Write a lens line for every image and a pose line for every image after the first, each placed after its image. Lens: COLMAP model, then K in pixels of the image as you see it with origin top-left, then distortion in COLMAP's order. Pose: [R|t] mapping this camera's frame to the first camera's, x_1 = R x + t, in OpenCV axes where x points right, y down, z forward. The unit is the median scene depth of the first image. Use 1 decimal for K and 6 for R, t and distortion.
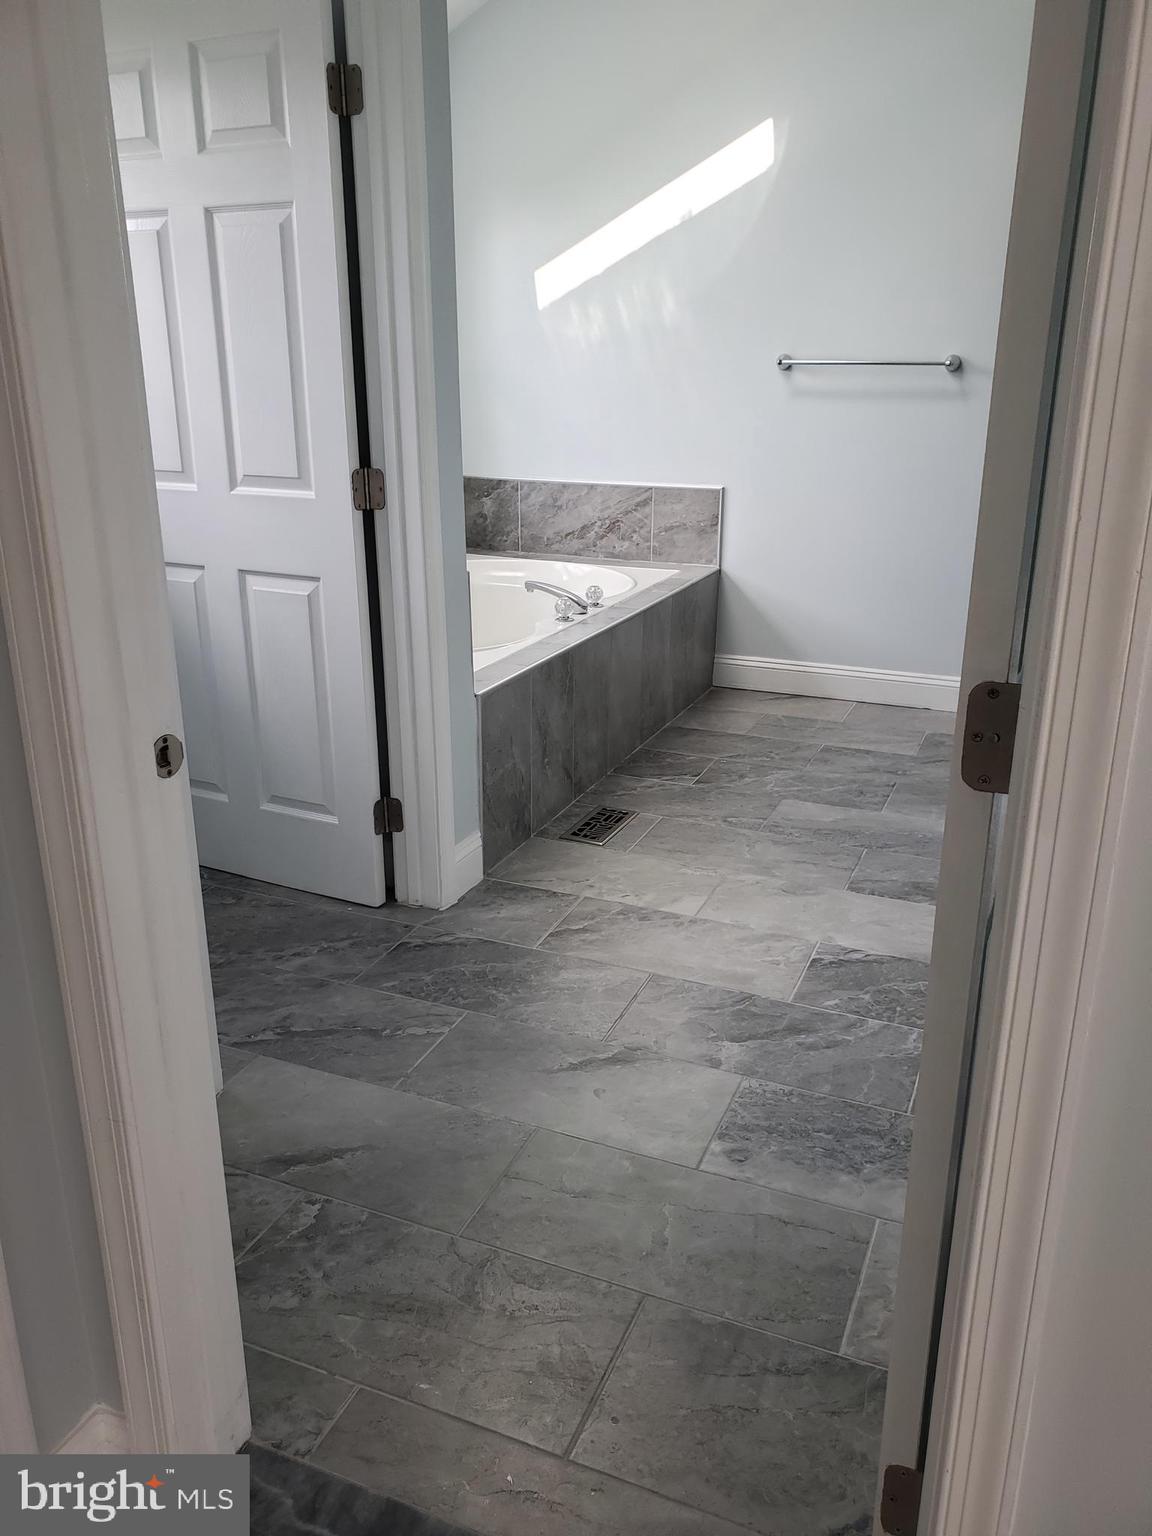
lens RADIAL K [[1173.1, 0, 577.4], [0, 1173.1, 773.0], [0, 0, 1]] dist [0.035704, -0.039293]
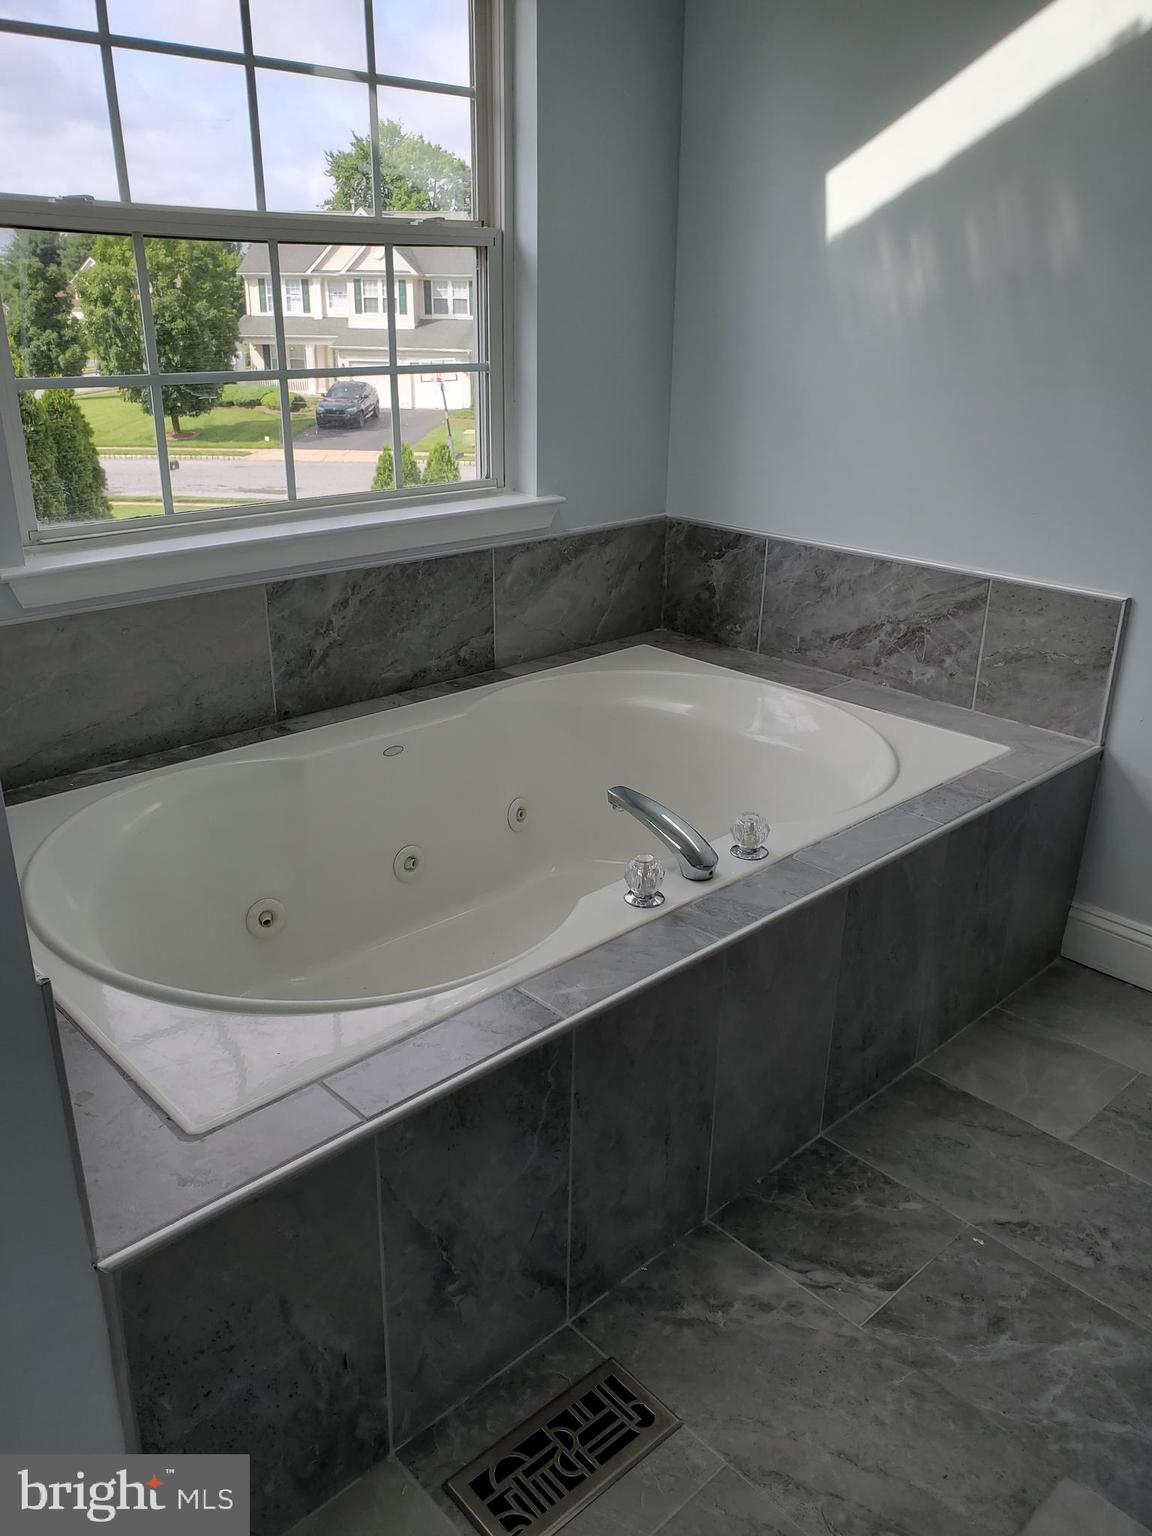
lens RADIAL K [[1173.1, 0, 562.5], [0, 1173.1, 752.3], [0, 0, 1]] dist [0.035704, -0.039293]
pose [[0.909617, 0.152328, -0.386515, 0.105380], [-0.140805, 0.988329, 0.058140, -0.168232], [0.390860, 0.001538, 0.920449, 0.431447]]
